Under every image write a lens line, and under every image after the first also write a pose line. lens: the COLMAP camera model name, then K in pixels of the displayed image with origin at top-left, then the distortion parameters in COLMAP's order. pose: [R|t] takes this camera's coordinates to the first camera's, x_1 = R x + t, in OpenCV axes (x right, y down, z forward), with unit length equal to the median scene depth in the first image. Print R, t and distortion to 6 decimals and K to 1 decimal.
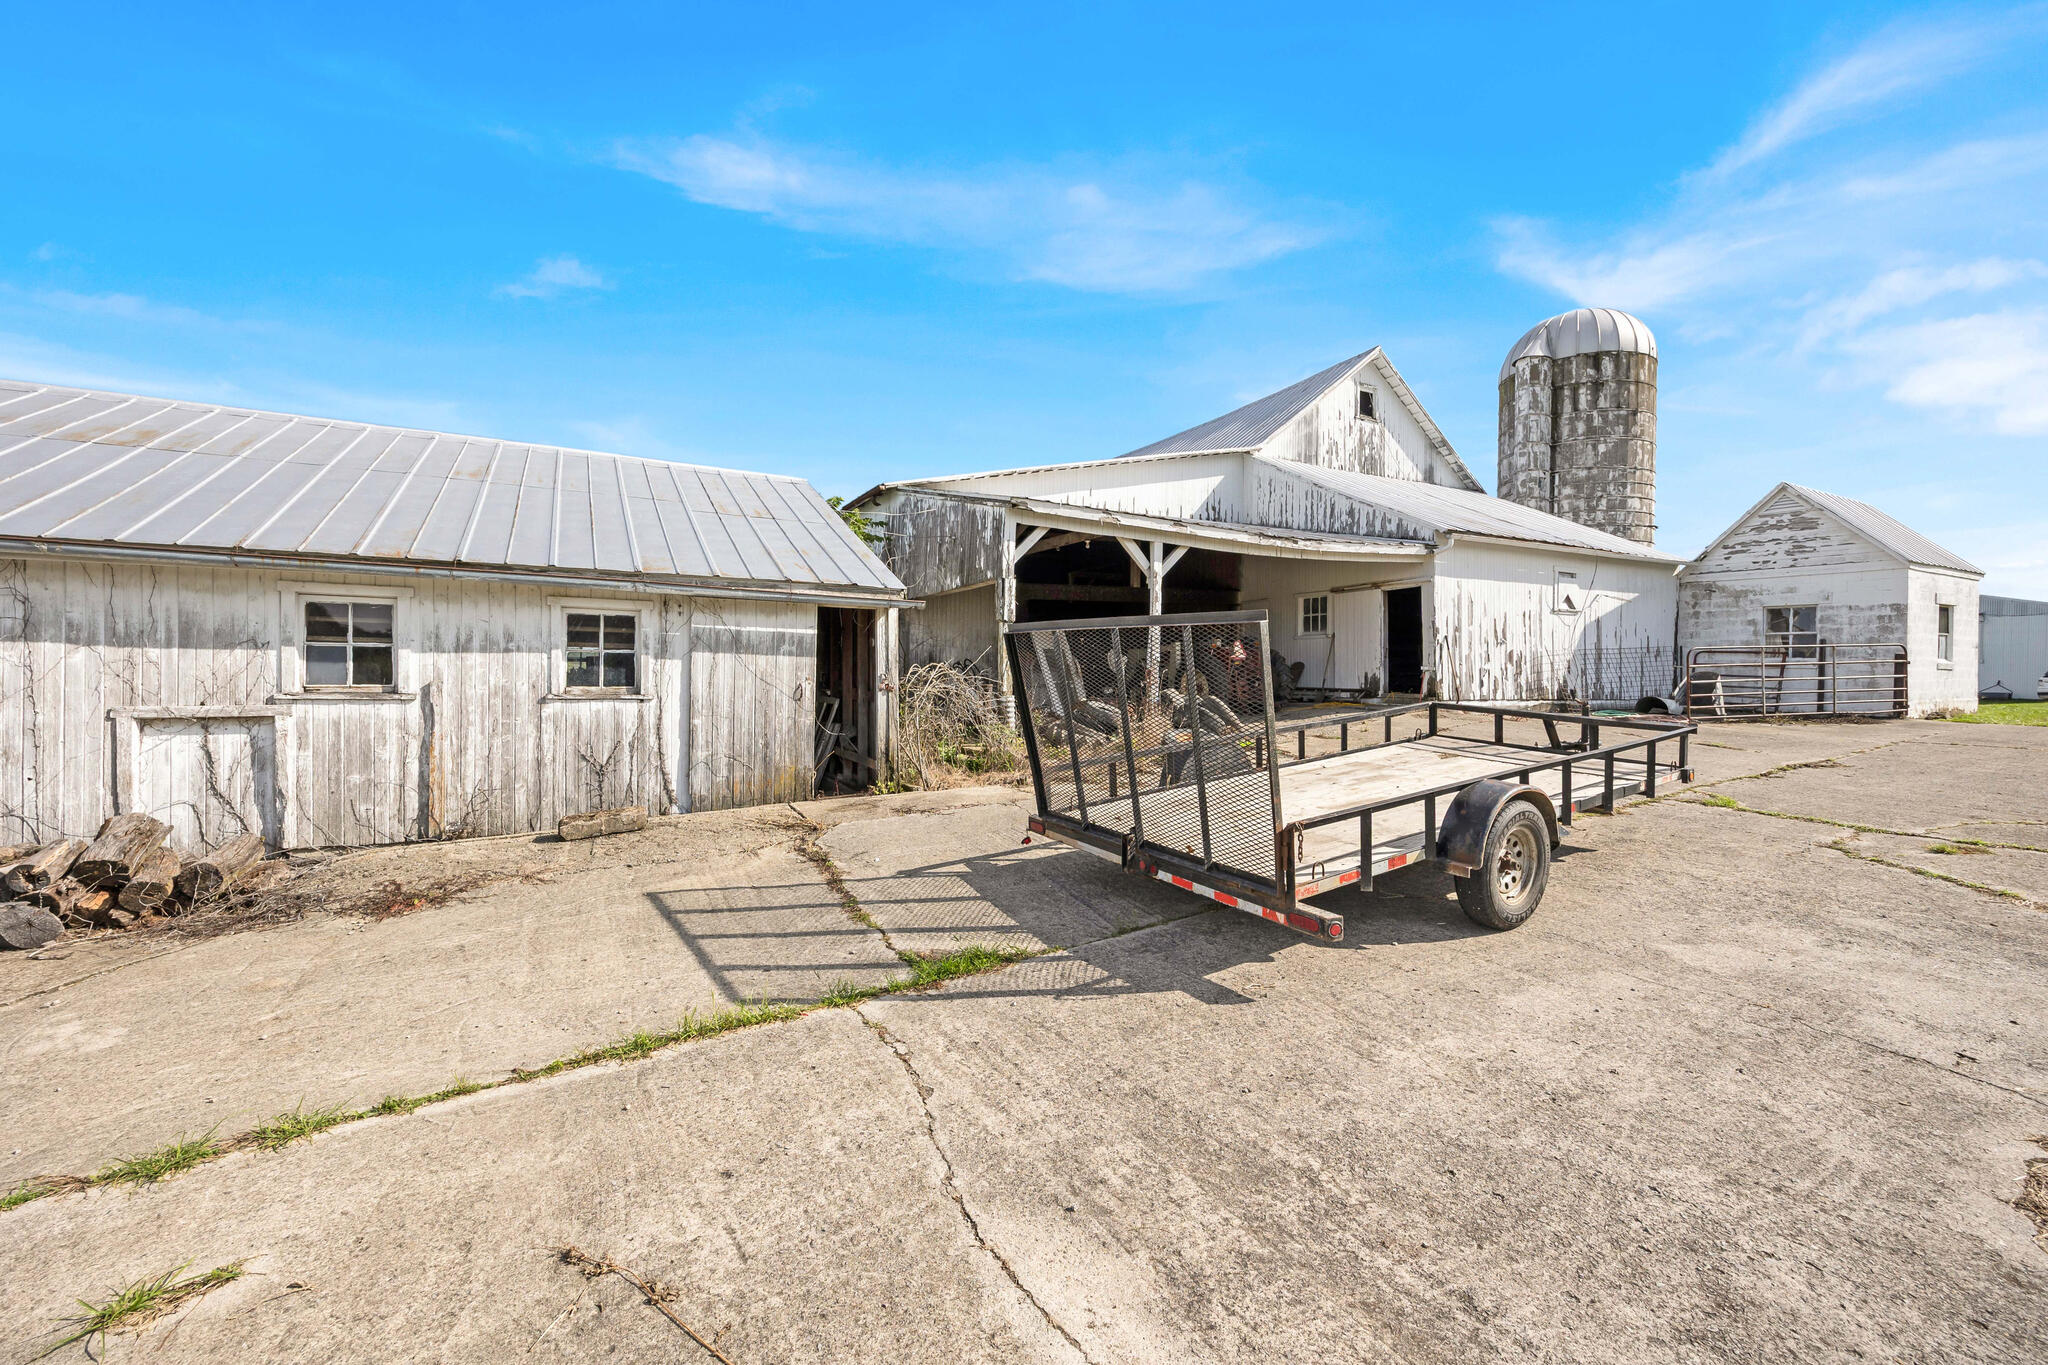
lens RADIAL K [[799.4, 0, 1024.0], [0, 799.4, 682.5], [0, 0, 1]] dist [0.000472, -0.000246]
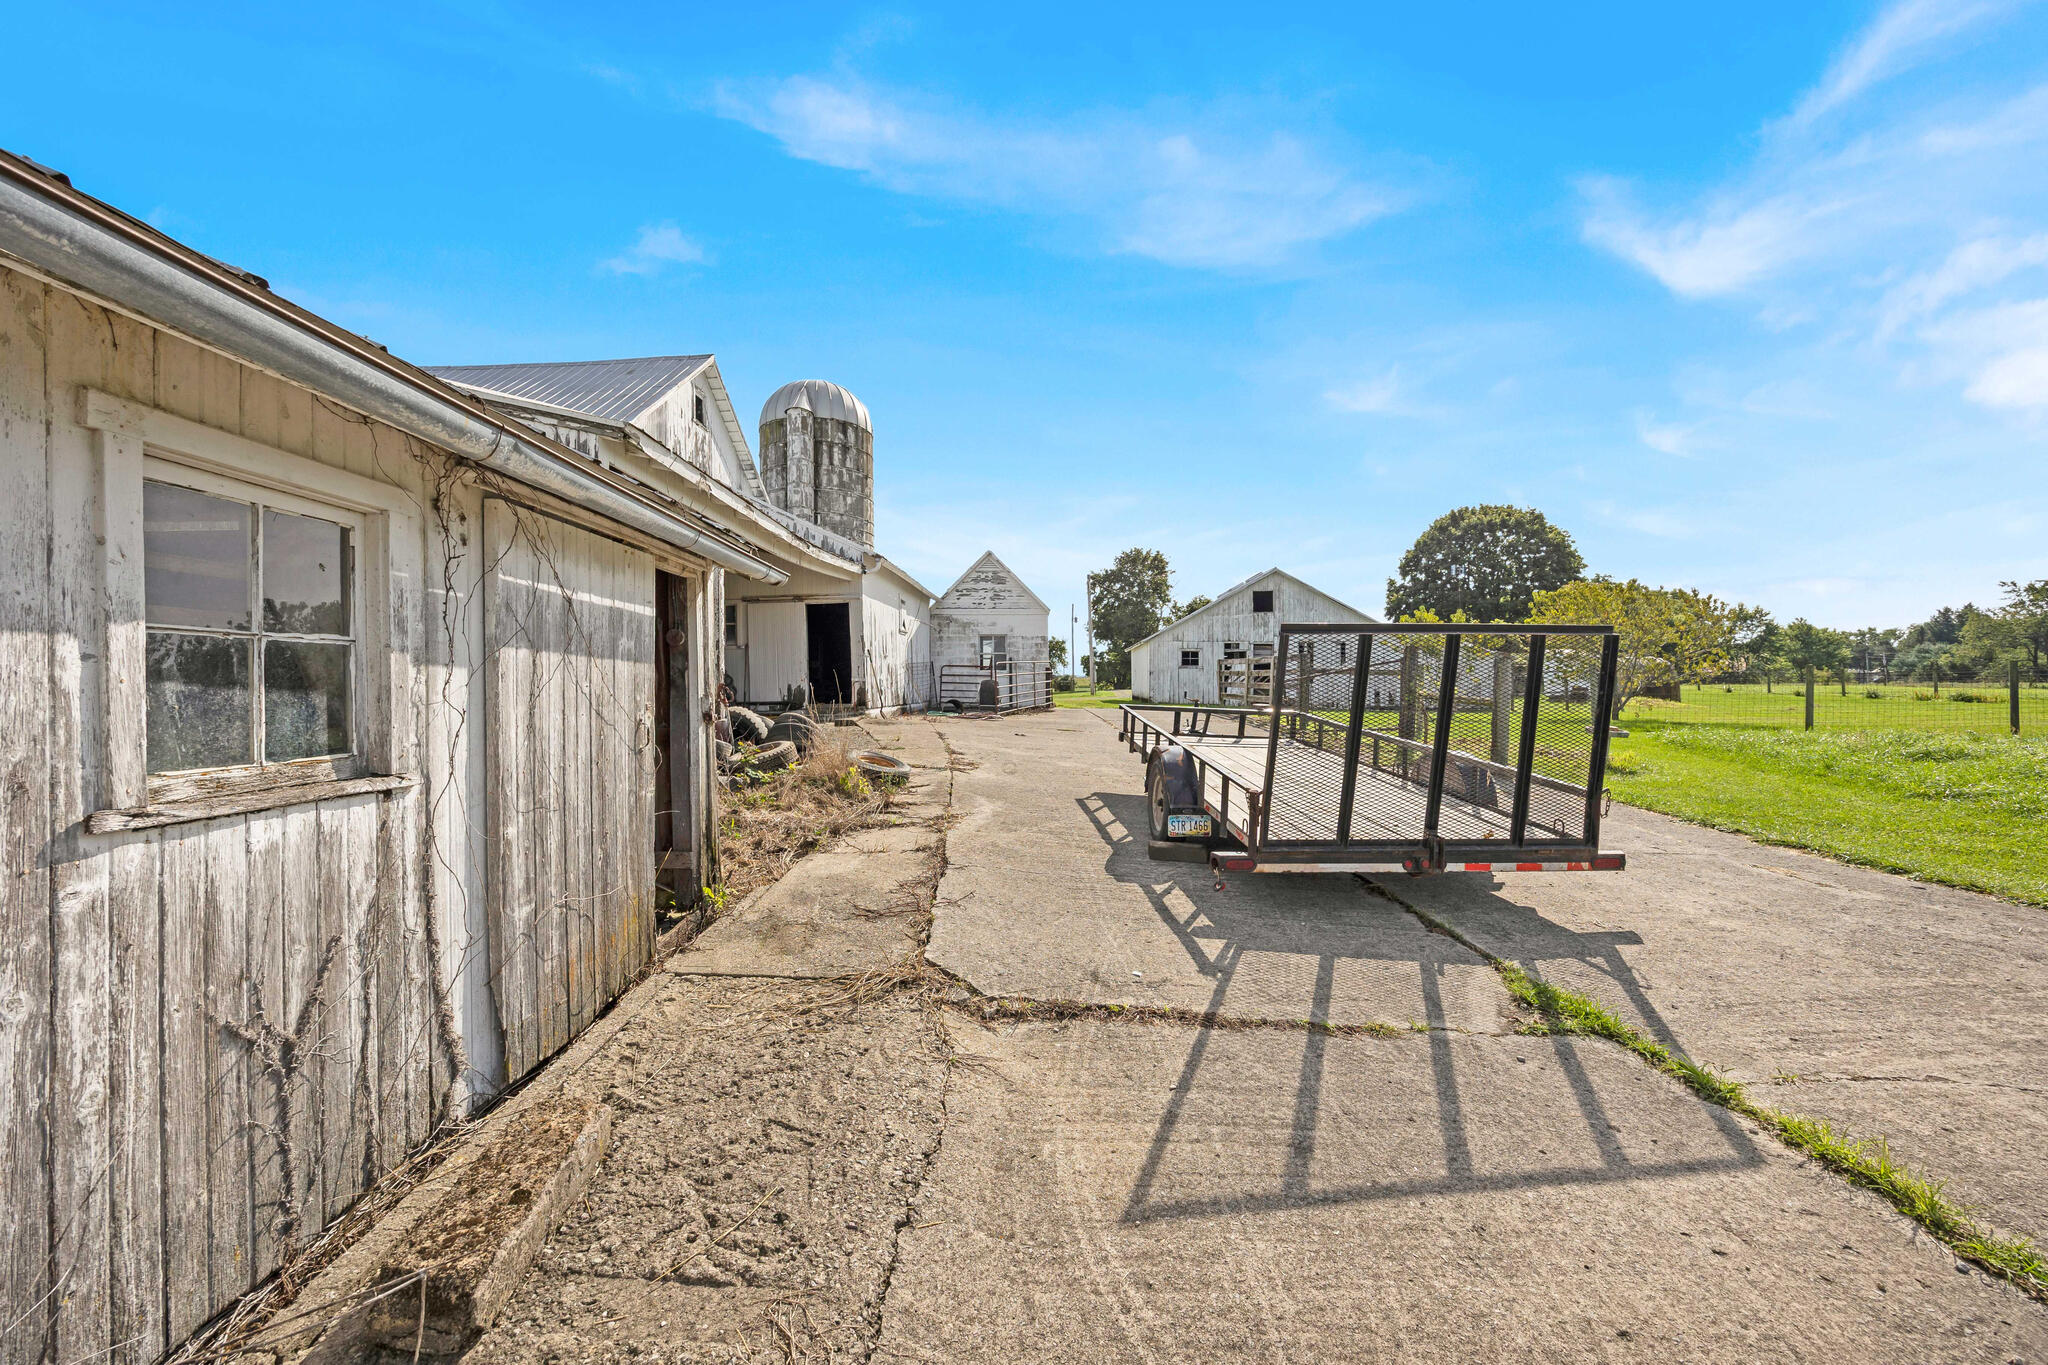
lens RADIAL K [[775.3, 0, 1024.0], [0, 775.3, 682.5], [0, 0, 1]] dist [-0.001386, -0.000348]
pose [[0.477544, -0.014071, 0.878495, -0.284291], [0.029189, 0.999574, 0.000143, -0.006598], [-0.878123, 0.025574, 0.477751, 0.282253]]
